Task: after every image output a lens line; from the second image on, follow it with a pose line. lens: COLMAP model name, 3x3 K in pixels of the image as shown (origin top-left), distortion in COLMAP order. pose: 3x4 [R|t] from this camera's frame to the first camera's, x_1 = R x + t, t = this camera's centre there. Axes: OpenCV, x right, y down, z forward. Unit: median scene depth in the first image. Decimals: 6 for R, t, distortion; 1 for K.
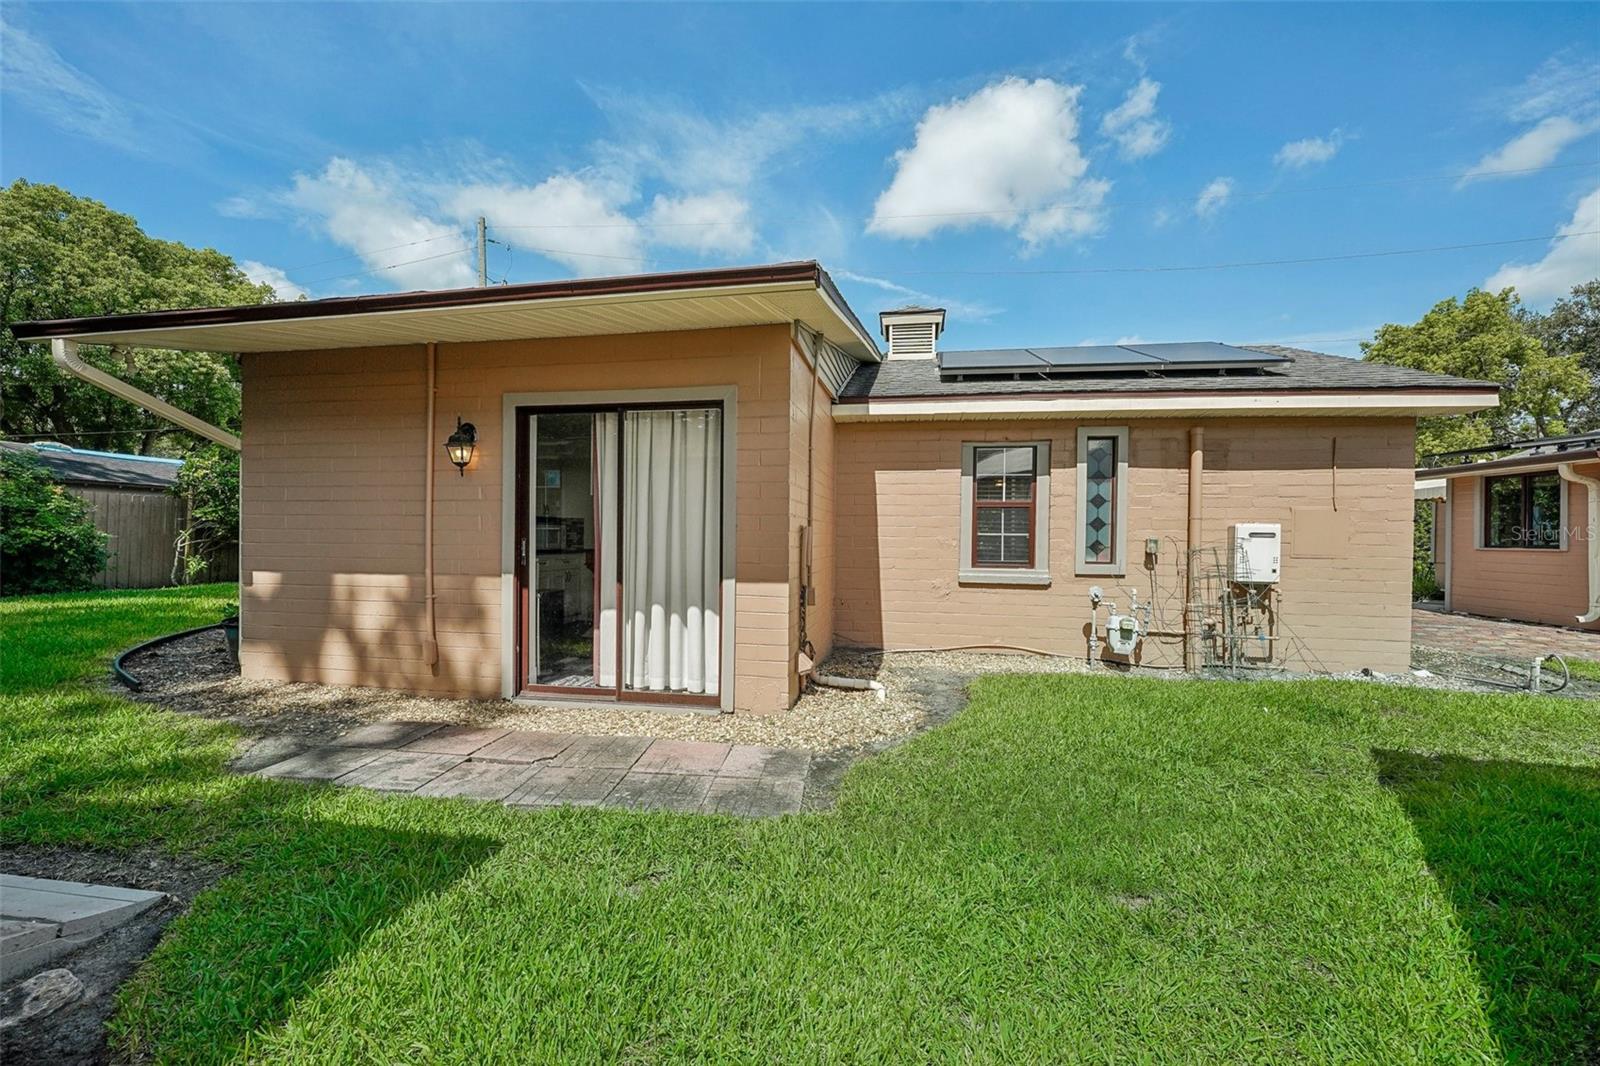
lens RADIAL K [[661.1, 0, 793.1], [0, 661.1, 538.3], [0, 0, 1]] dist [-0.002875, 0.000965]
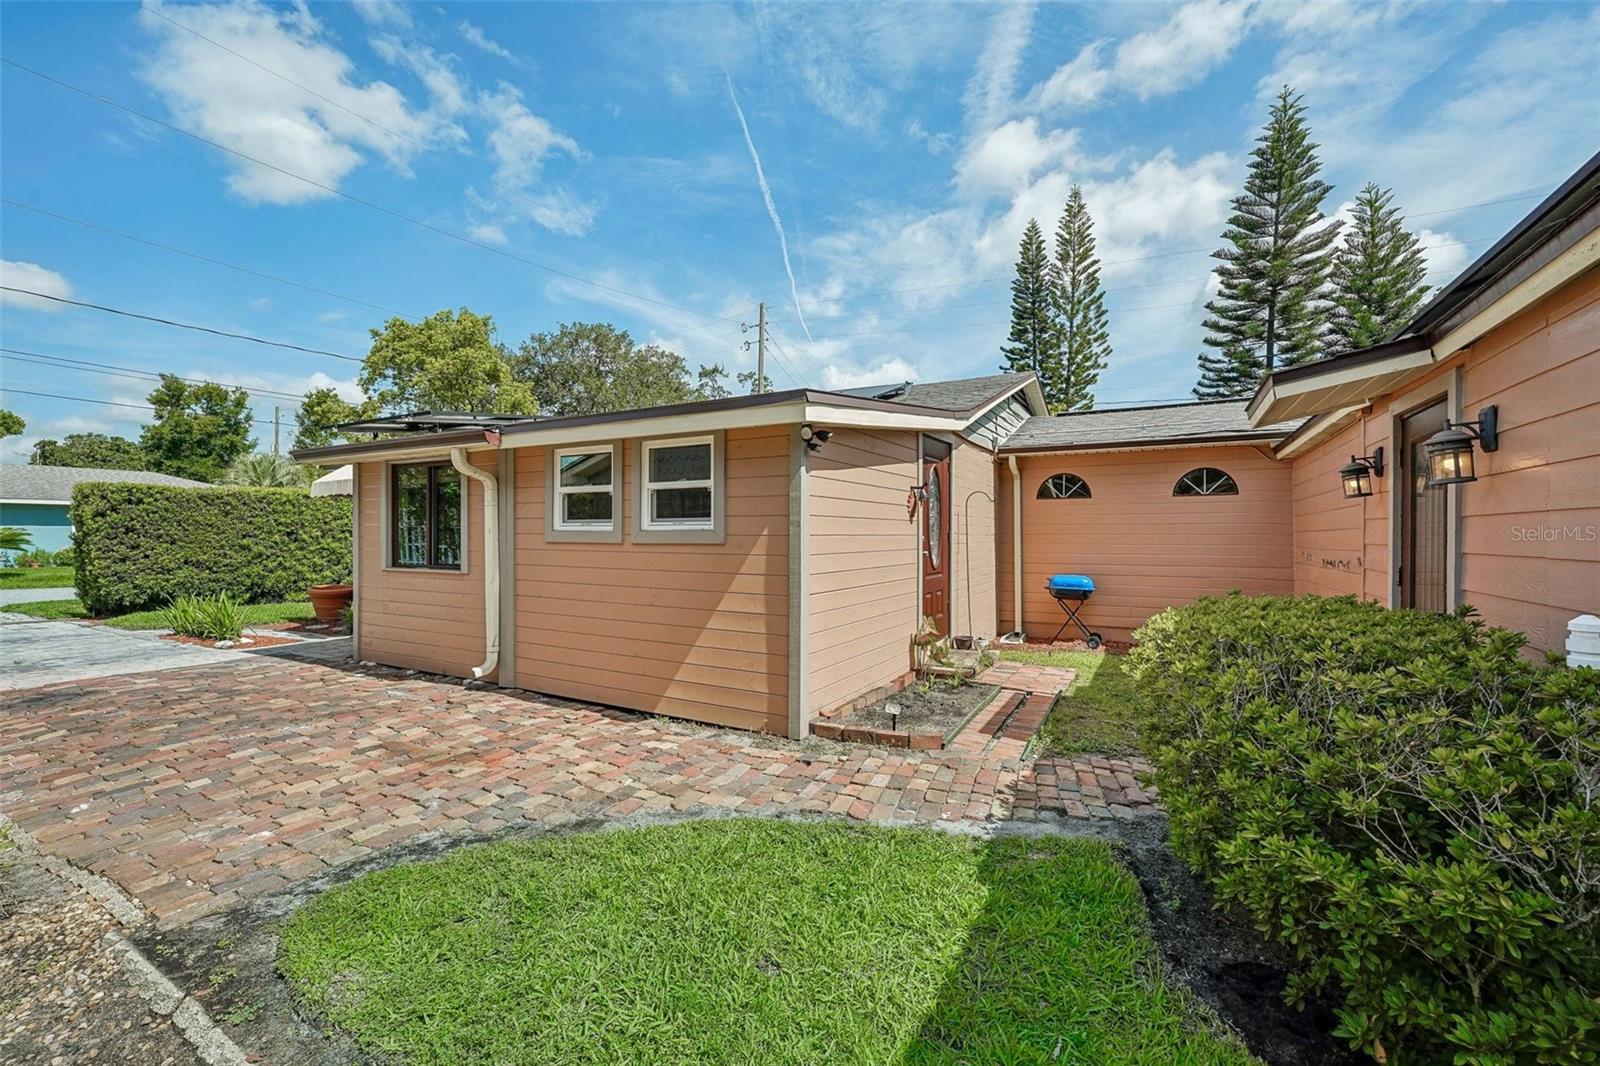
lens RADIAL K [[661.1, 0, 811.1], [0, 661.1, 526.2], [0, 0, 1]] dist [-0.002875, 0.000965]
pose [[0.308655, 0.001778, 0.951173, 0.174563], [0.005062, 0.999981, -0.003512, -0.007969], [-0.951161, 0.005899, 0.308640, 0.122054]]
